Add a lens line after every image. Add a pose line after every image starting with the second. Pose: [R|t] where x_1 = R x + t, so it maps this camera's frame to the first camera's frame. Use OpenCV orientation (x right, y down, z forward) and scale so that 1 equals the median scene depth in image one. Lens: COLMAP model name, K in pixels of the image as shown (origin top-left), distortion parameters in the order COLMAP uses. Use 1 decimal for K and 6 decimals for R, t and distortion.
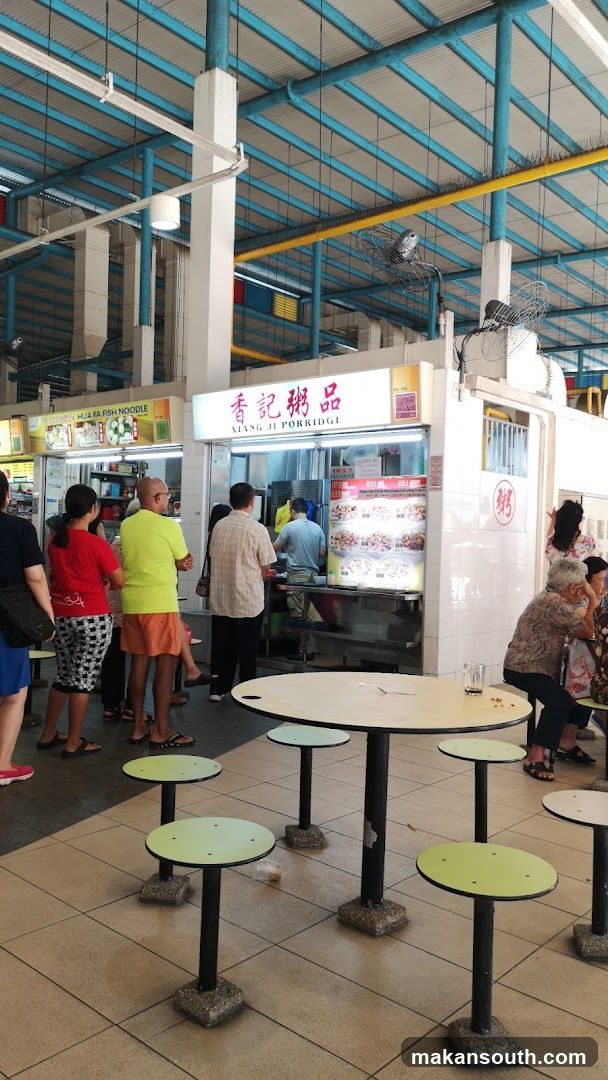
lens RADIAL K [[835.4, 0, 308.0], [0, 835.4, 545.2], [0, 0, 1]] dist [0.032174, -0.045532]
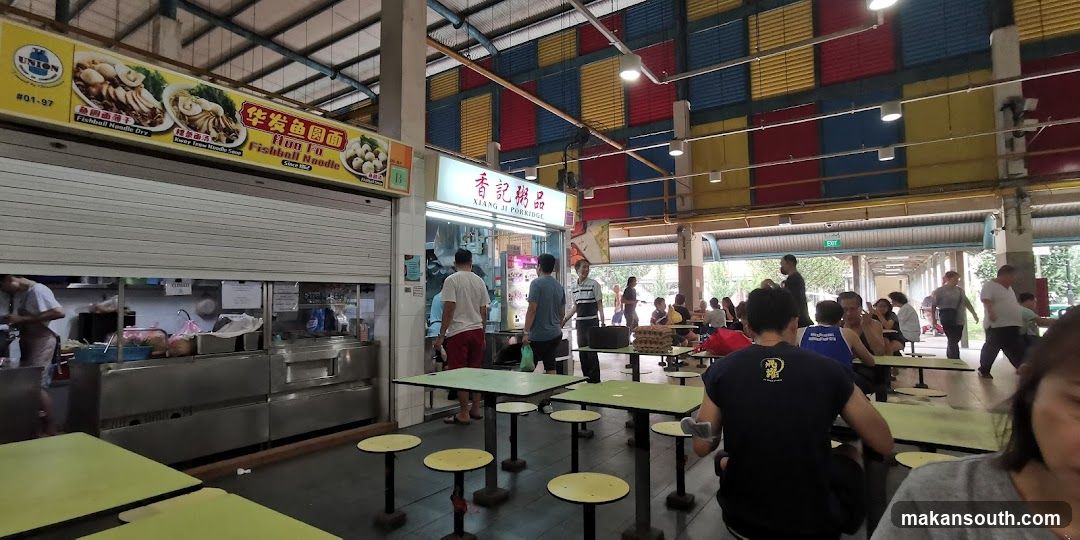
lens RADIAL K [[511.5, 0, 542.3], [0, 511.5, 266.6], [0, 0, 1]] dist [-0.000305, -0.000001]
pose [[-0.119119, 0.031928, 0.992366, -0.838808], [0.012733, 0.999450, -0.030628, -0.030816], [-0.992798, 0.008988, -0.119460, 1.070663]]
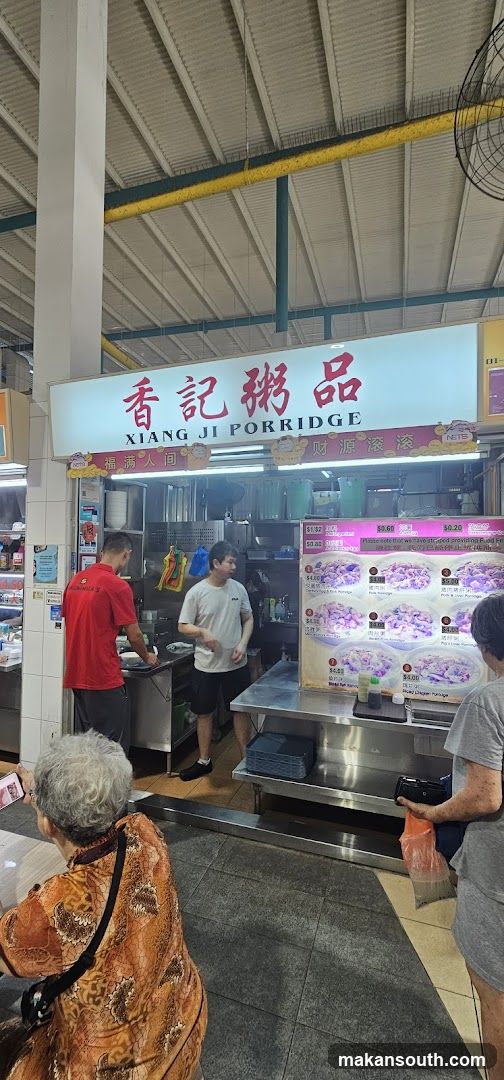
lens RADIAL K [[445.5, 0, 242.2], [0, 445.5, 545.2], [0, 0, 1]] dist [-0.003289, -0.000123]
pose [[0.925988, -0.015159, 0.377249, -0.147113], [0.024248, 0.999519, -0.019357, -0.056365], [-0.376774, 0.027072, 0.925910, 0.721136]]
